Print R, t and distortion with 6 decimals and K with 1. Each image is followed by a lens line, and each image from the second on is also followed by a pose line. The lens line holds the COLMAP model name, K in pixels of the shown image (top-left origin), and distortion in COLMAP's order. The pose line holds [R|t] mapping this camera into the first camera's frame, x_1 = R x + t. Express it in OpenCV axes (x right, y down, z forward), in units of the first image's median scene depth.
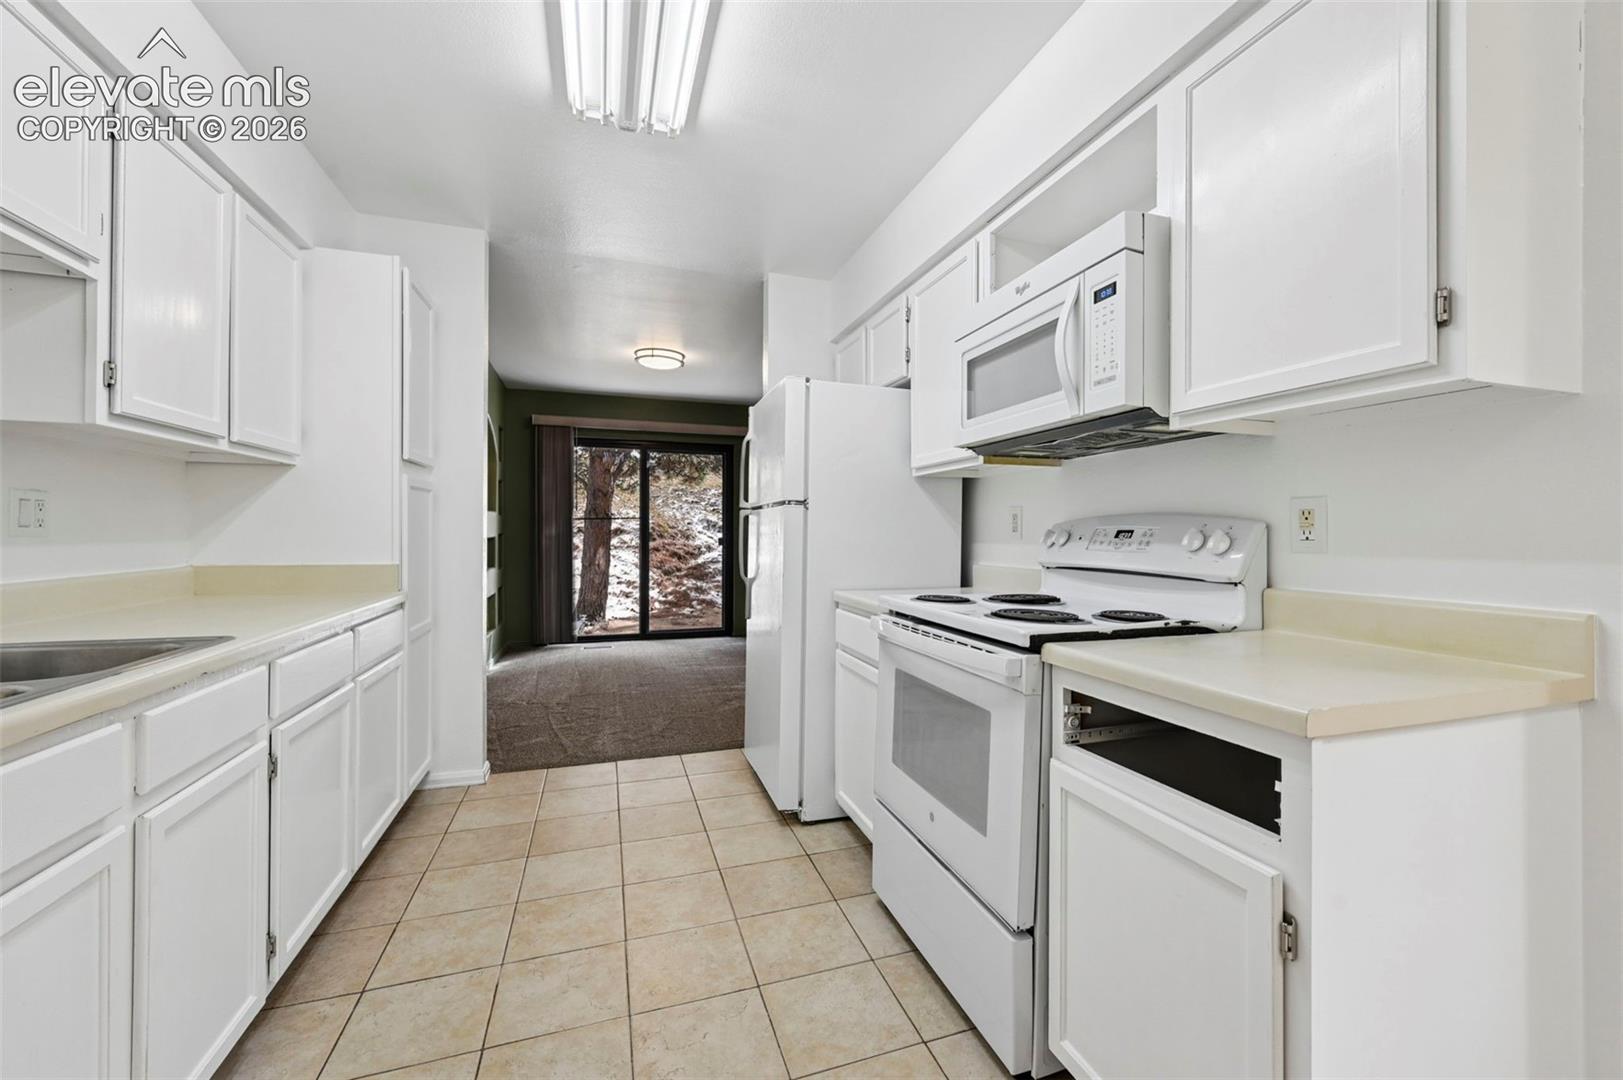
lens RADIAL K [[700.9, 0, 874.2], [0, 700.9, 532.8], [0, 0, 1]] dist [0.003100, 0.000074]
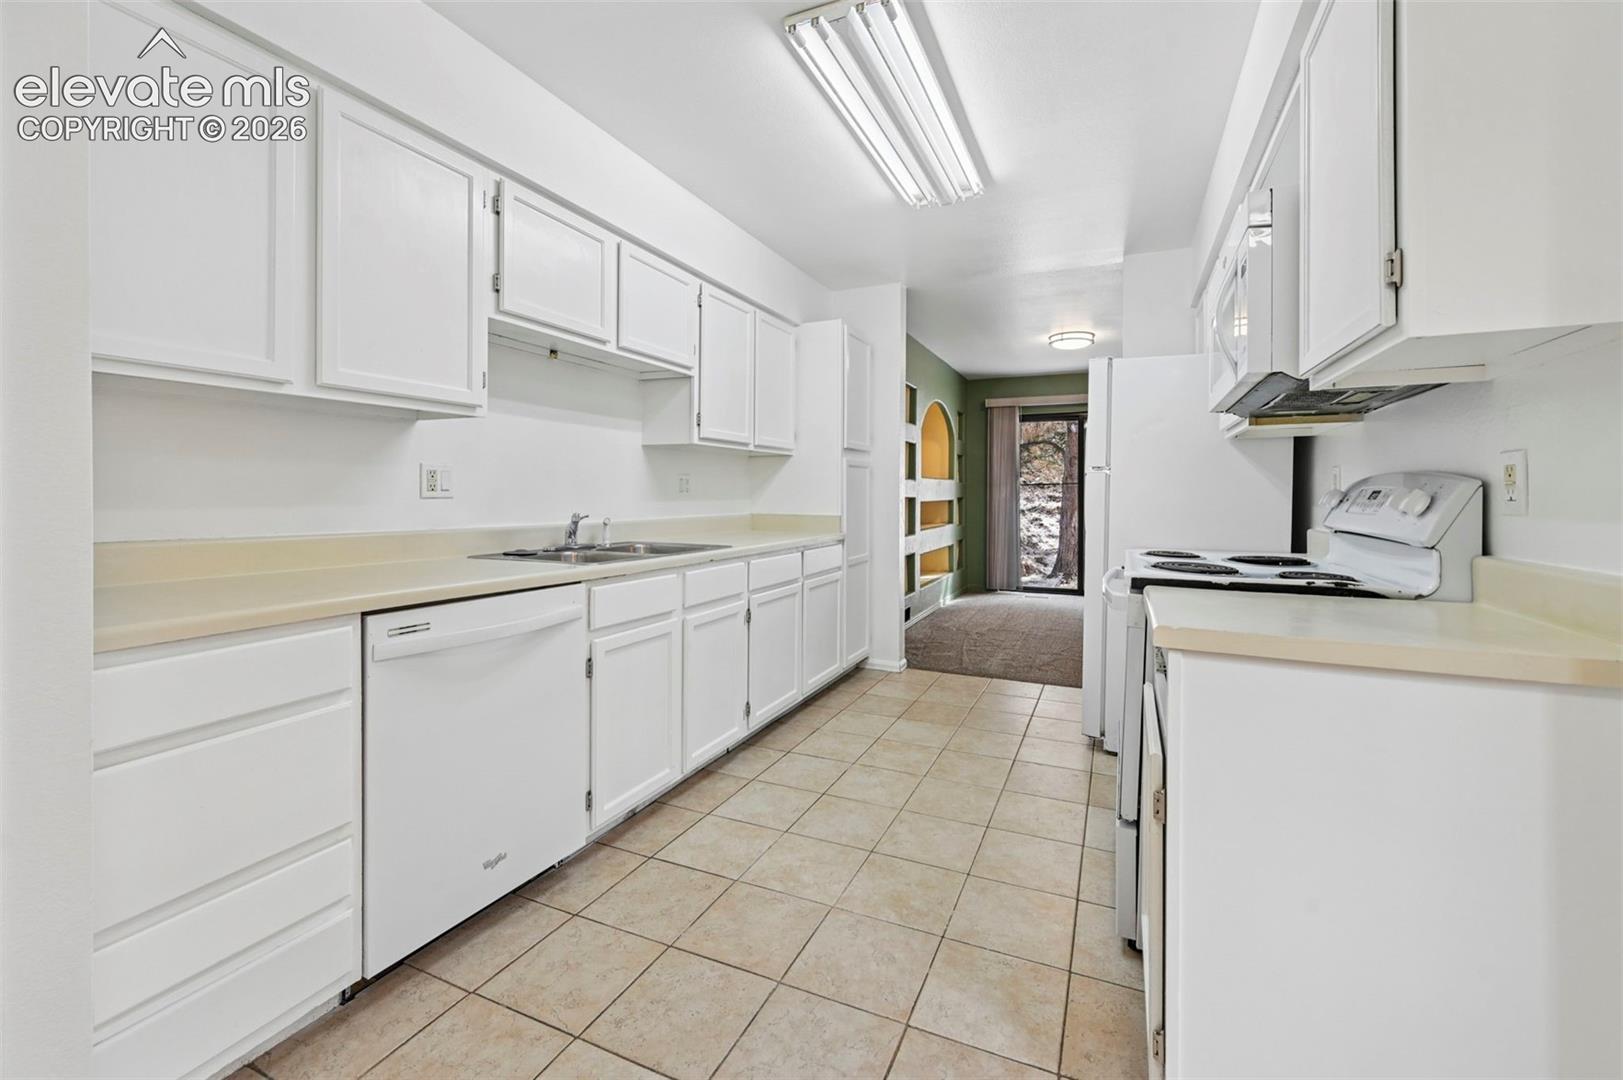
lens RADIAL K [[686.2, 0, 811.9], [0, 686.2, 495.1], [0, 0, 1]] dist [-0.000486, -0.000083]
pose [[0.702853, -0.000879, -0.711335, 0.420112], [-0.002447, 0.999990, -0.003653, 0.006093], [0.711331, 0.004308, 0.702844, -0.139663]]
